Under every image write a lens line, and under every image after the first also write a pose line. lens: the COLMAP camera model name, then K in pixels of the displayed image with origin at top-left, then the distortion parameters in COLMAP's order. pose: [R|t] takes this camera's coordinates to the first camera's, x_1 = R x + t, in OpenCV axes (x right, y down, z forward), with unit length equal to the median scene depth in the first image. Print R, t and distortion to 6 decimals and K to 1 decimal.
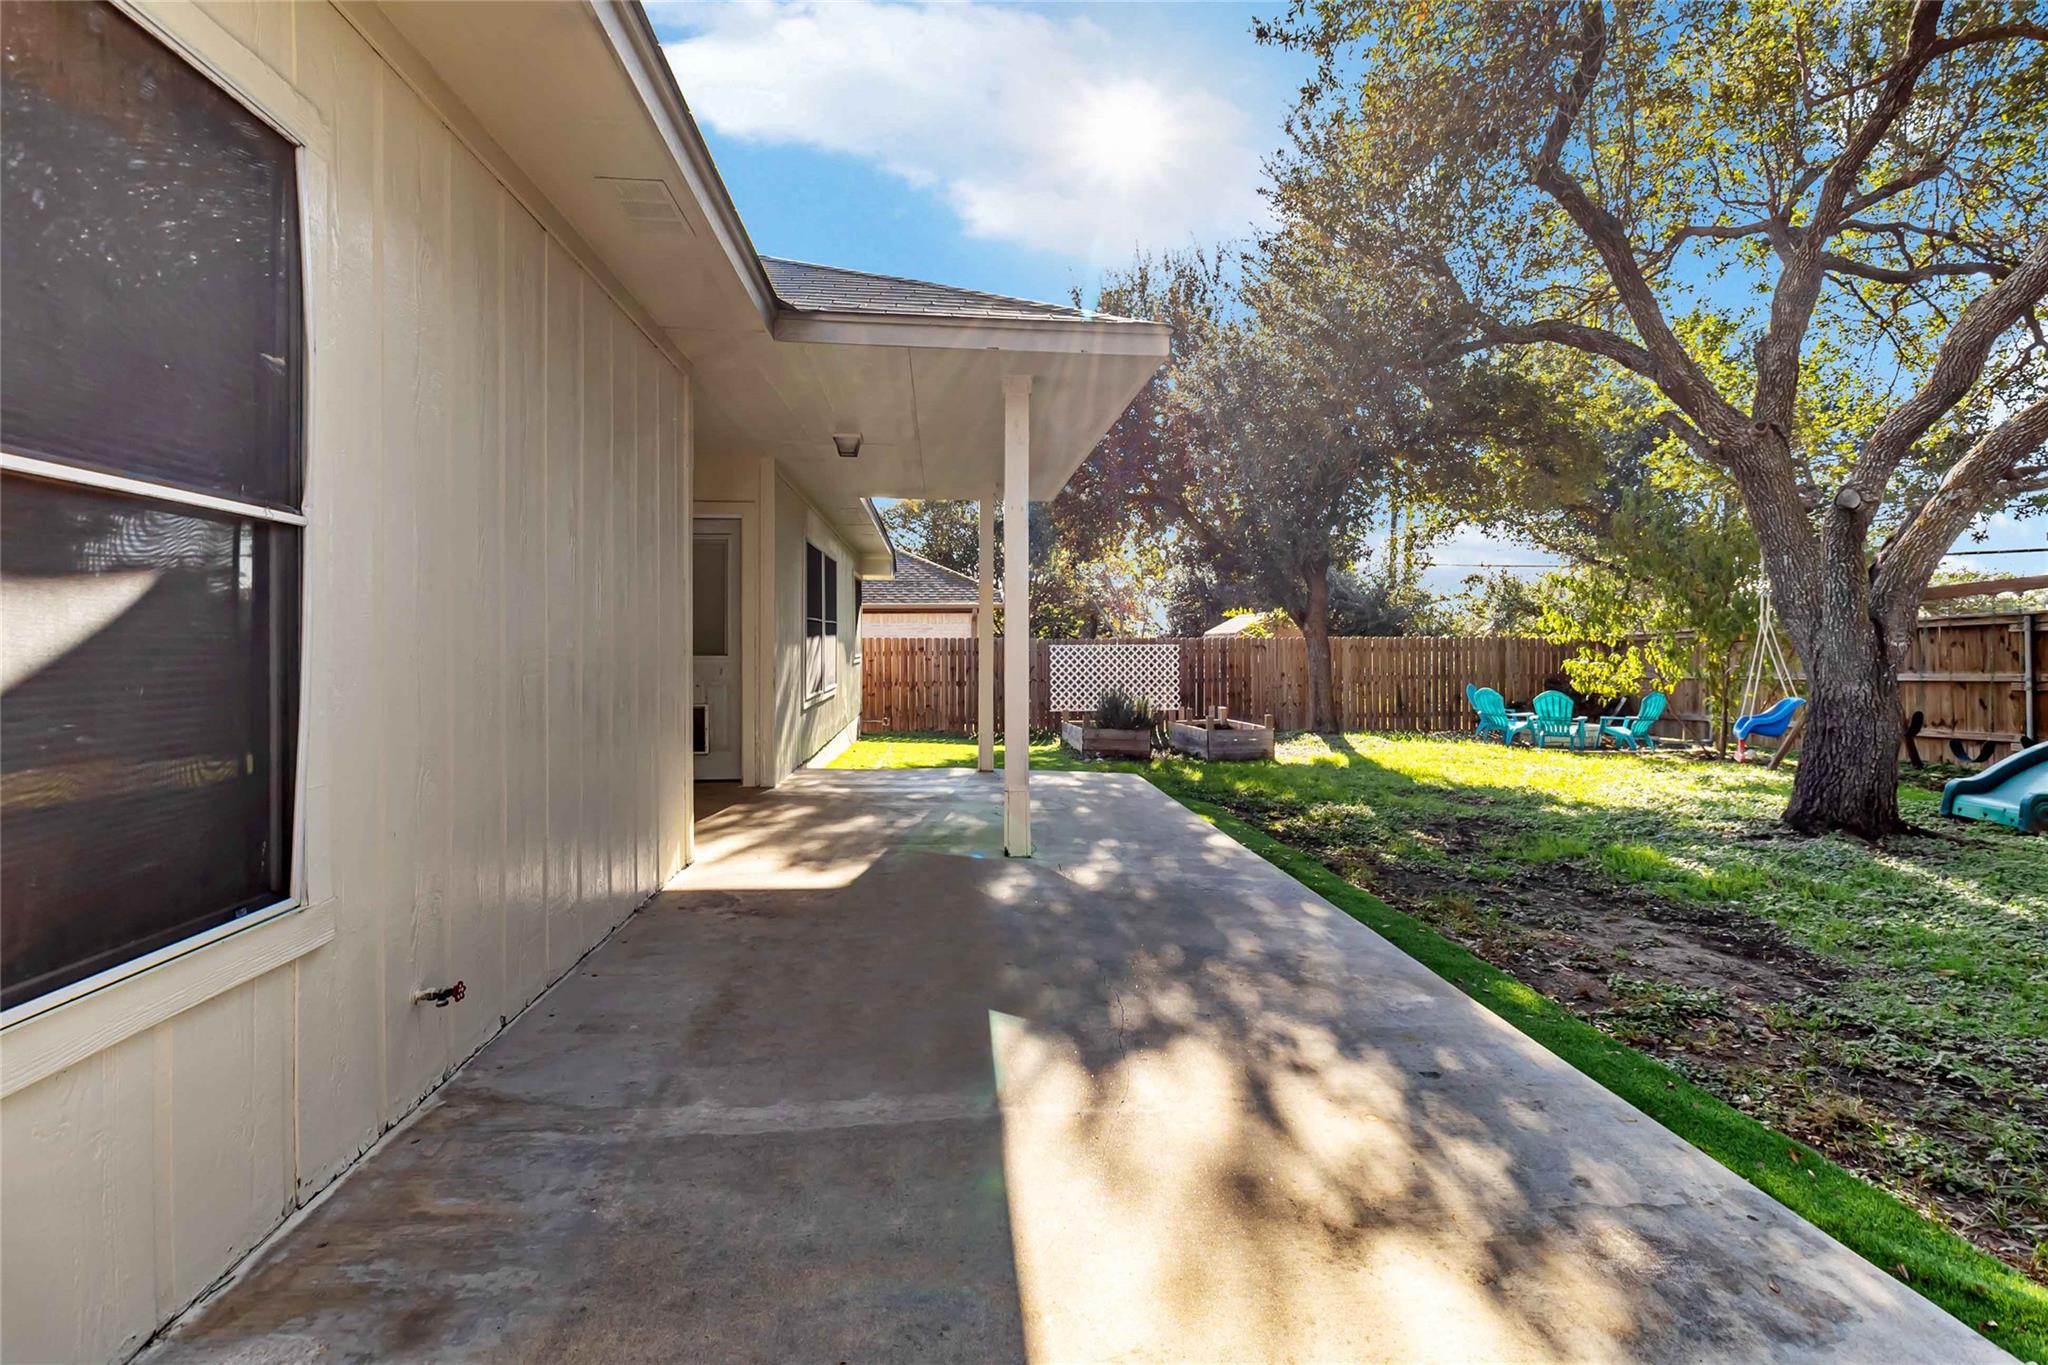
lens RADIAL K [[952.9, 0, 996.2], [0, 952.9, 642.3], [0, 0, 1]] dist [-0.002612, -0.000189]
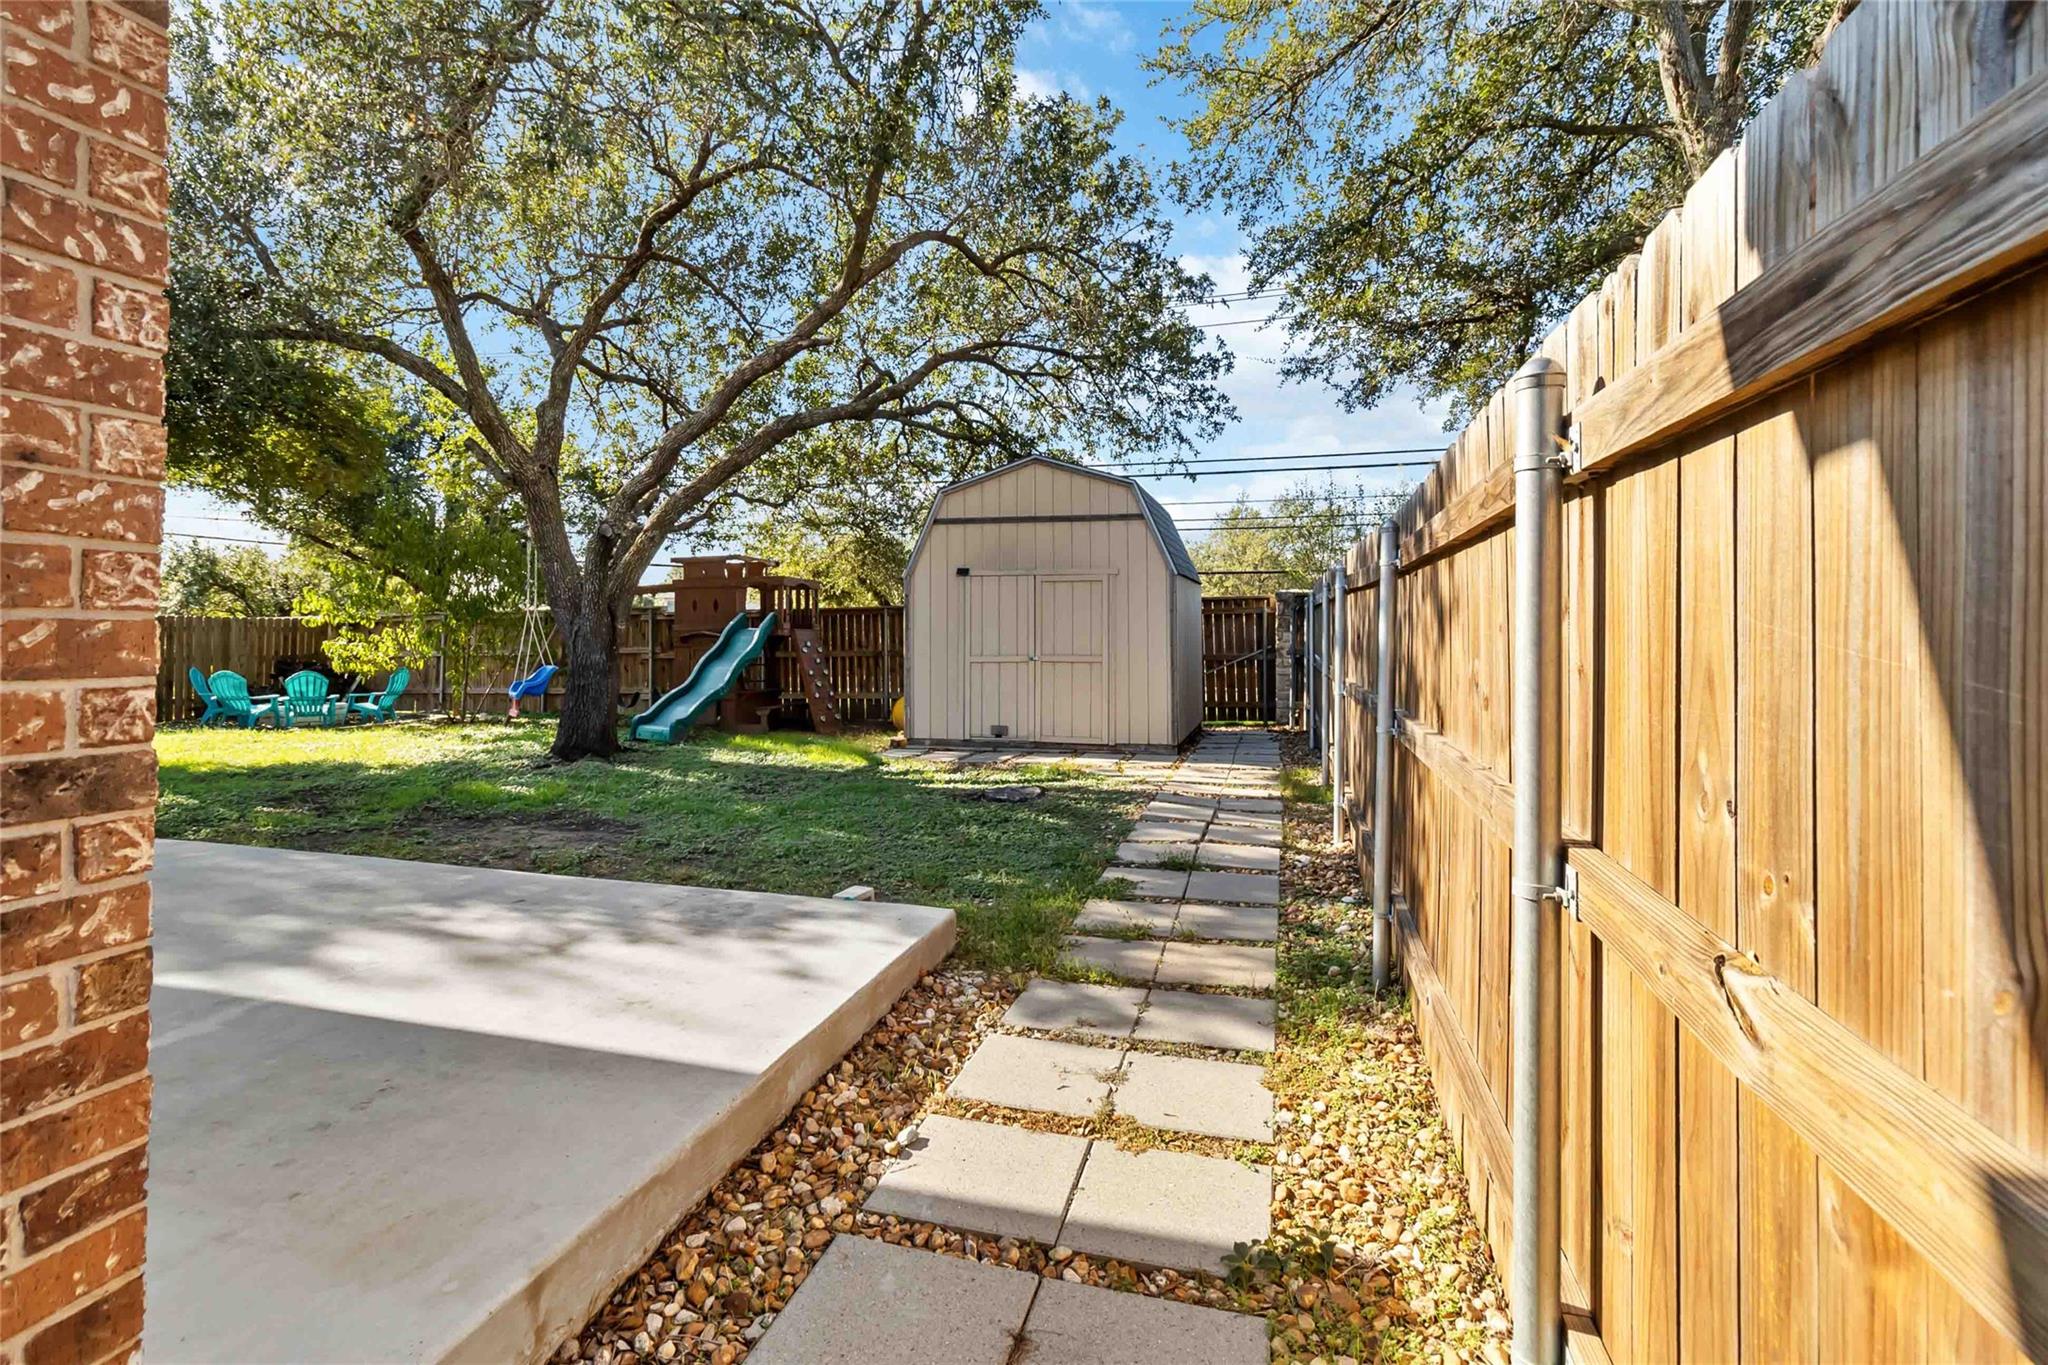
lens RADIAL K [[952.9, 0, 1028.4], [0, 952.9, 630.1], [0, 0, 1]] dist [-0.002612, -0.000189]
pose [[0.320236, 0.005491, 0.947322, -0.133390], [-0.011299, 0.999934, -0.001976, 0.000887], [-0.947270, -0.010071, 0.320277, -0.050778]]
